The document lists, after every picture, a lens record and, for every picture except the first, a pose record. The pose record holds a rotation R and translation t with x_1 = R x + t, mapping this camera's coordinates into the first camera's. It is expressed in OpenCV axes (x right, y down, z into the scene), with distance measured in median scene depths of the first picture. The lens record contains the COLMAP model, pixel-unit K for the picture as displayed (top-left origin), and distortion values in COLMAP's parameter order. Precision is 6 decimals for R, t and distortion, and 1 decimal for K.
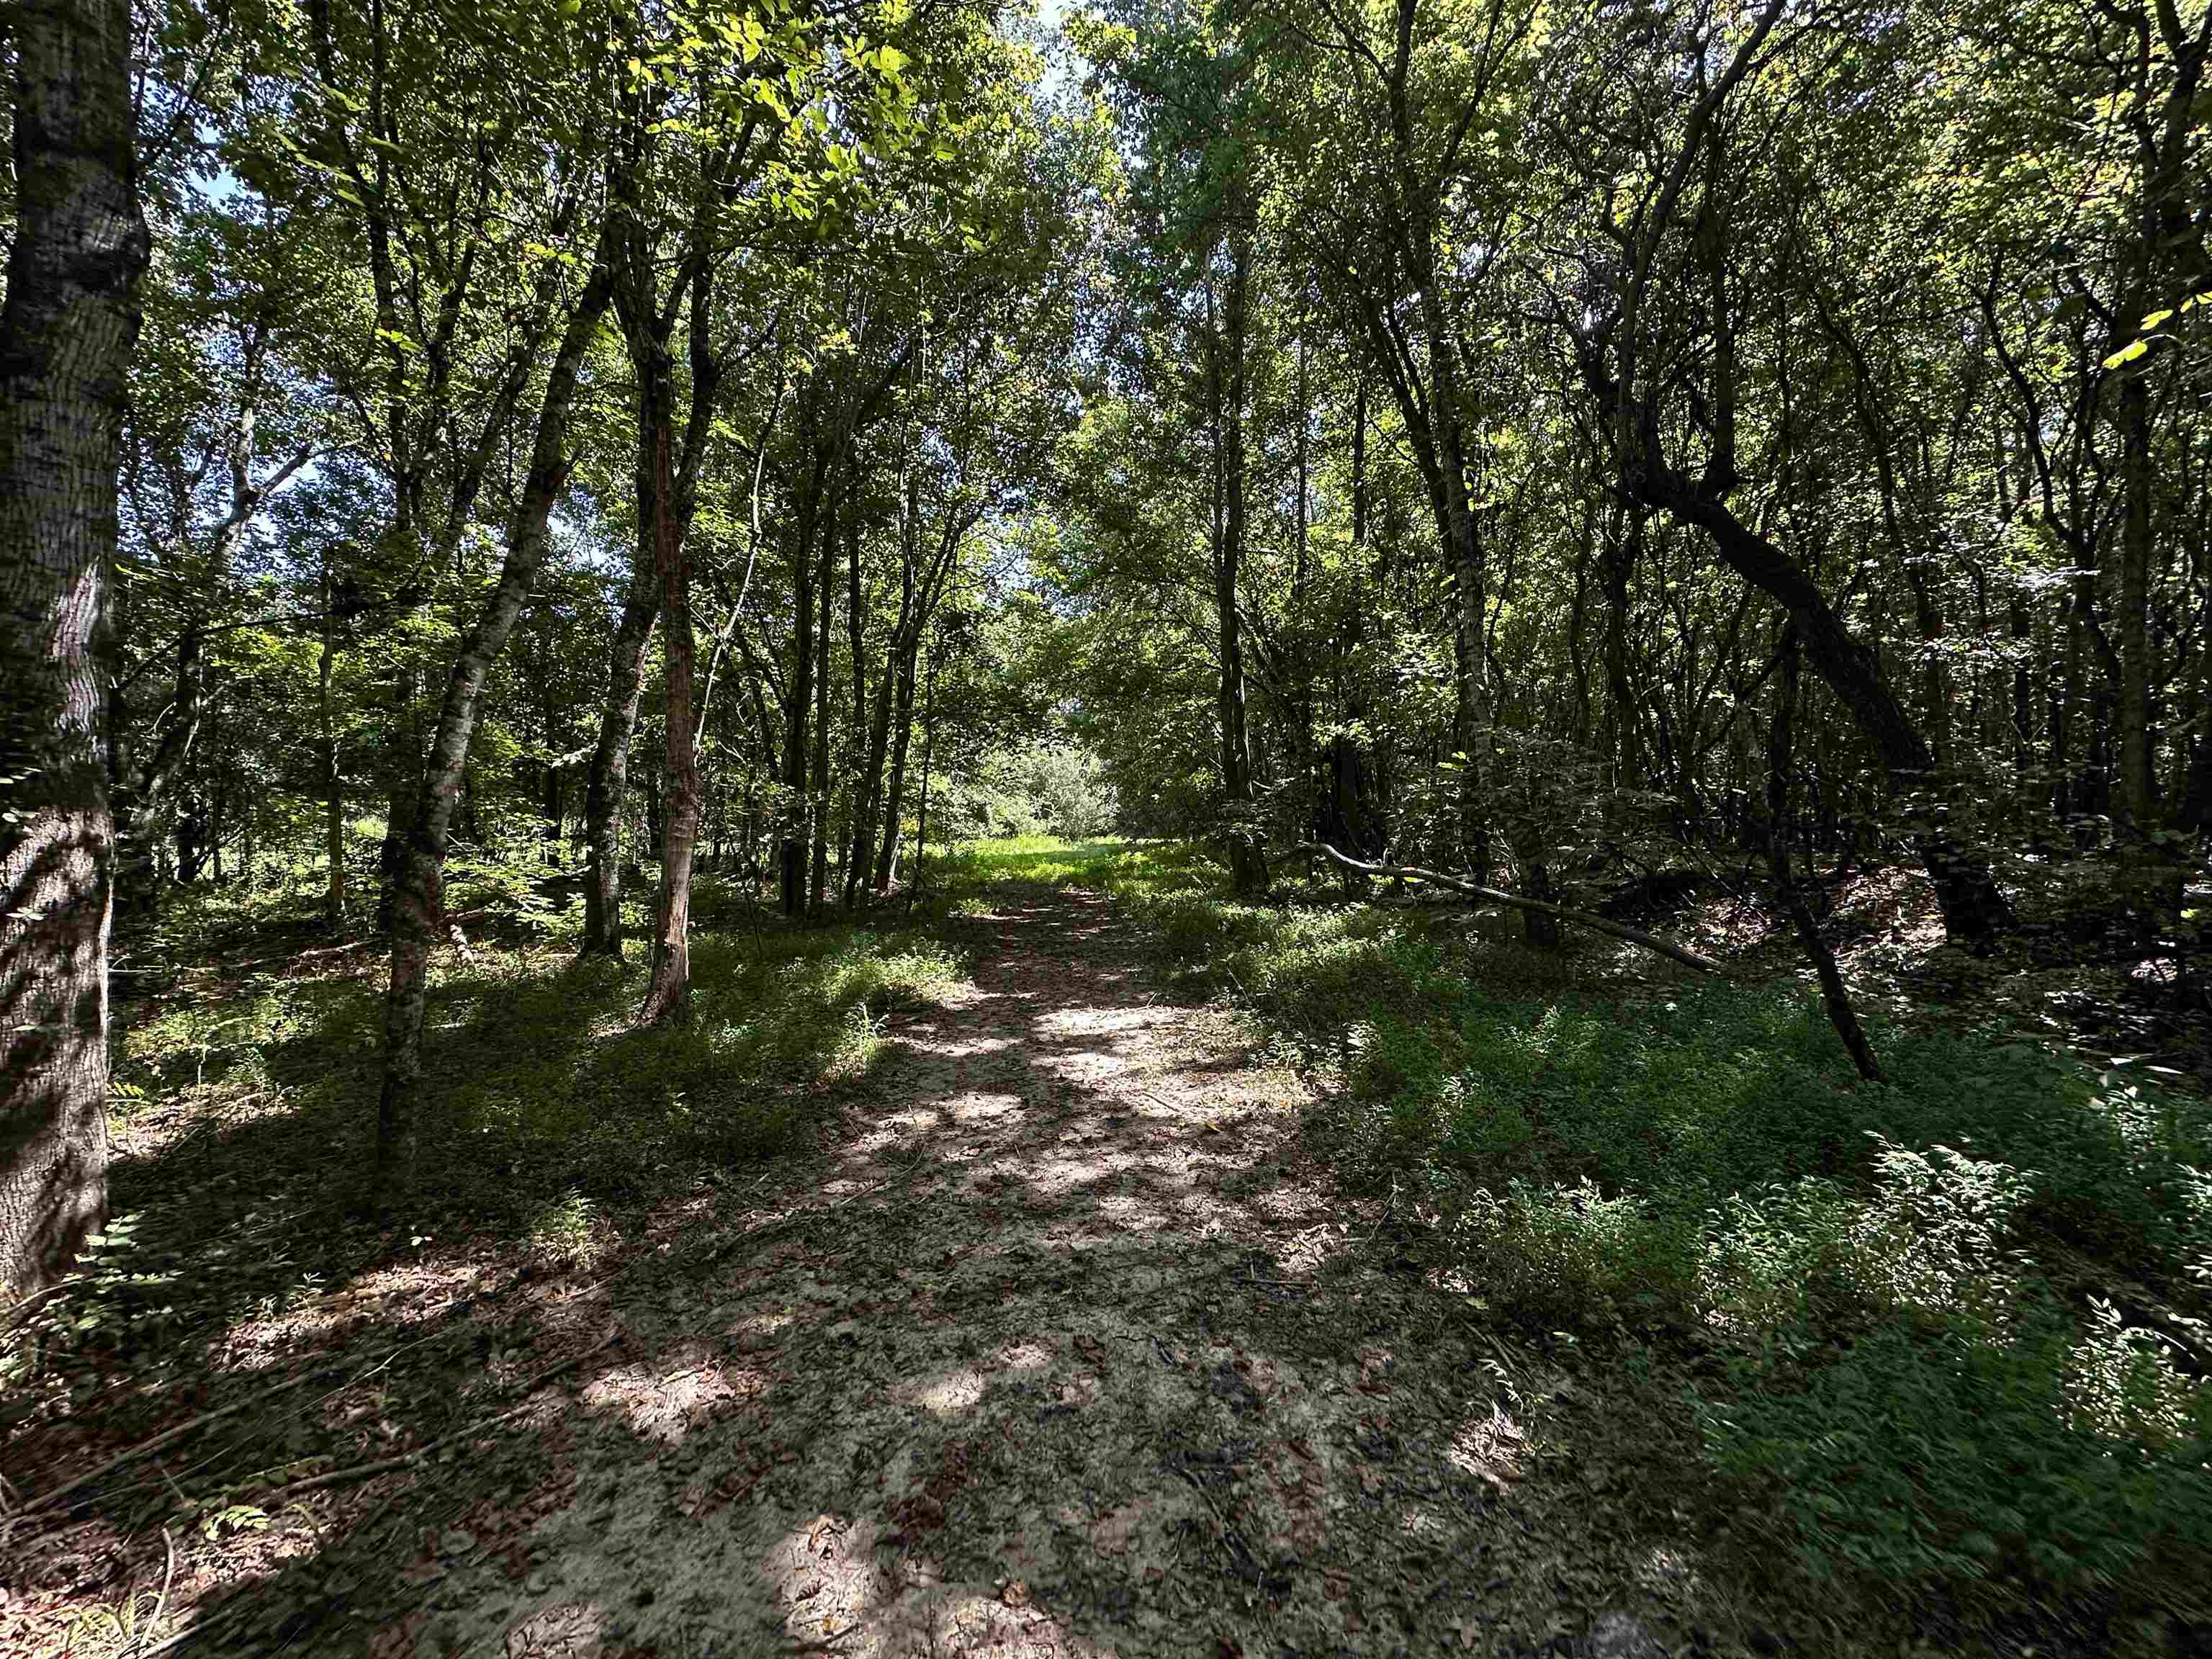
lens RADIAL K [[888.4, 0, 1103.6], [0, 888.4, 827.4], [0, 0, 1]] dist [0.000095, 0.000001]
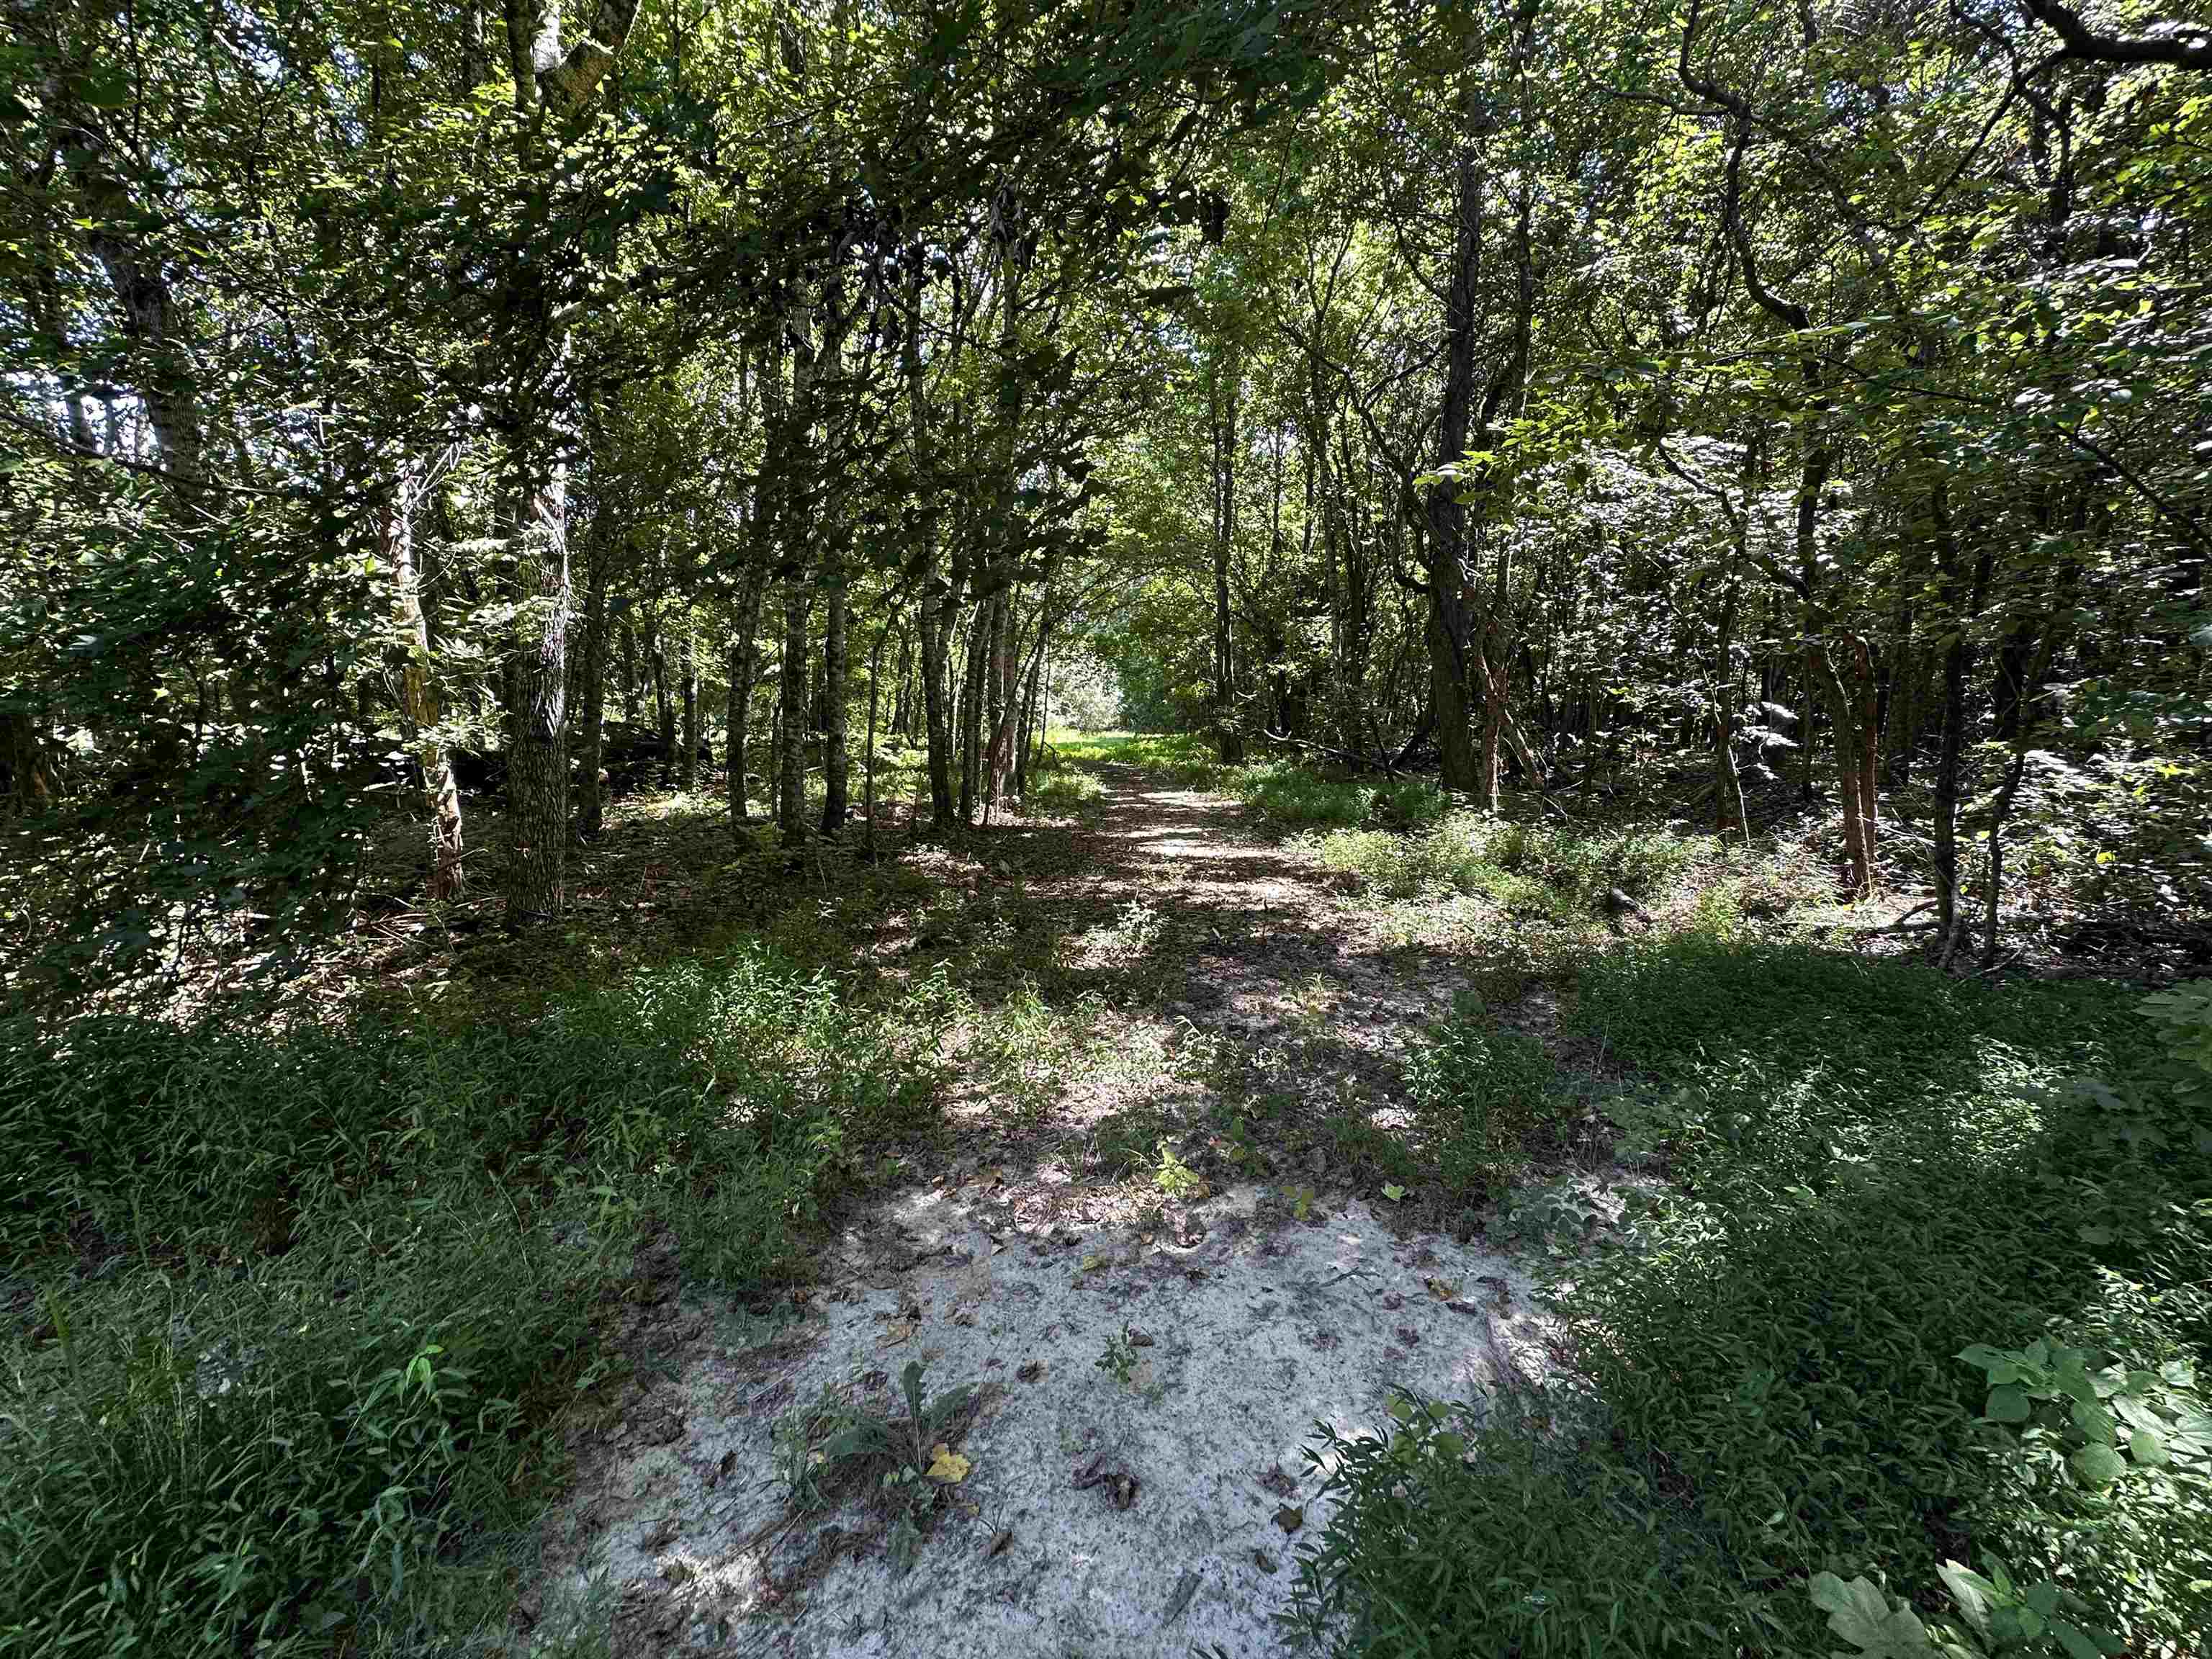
lens RADIAL K [[888.4, 0, 1109.1], [0, 888.4, 830.3], [0, 0, 1]] dist [0.000095, 0.000001]
pose [[0.999623, 0.016607, 0.021843, -0.031992], [-0.019057, 0.992923, 0.117223, 0.003043], [-0.019742, -0.117595, 0.992865, -0.221237]]
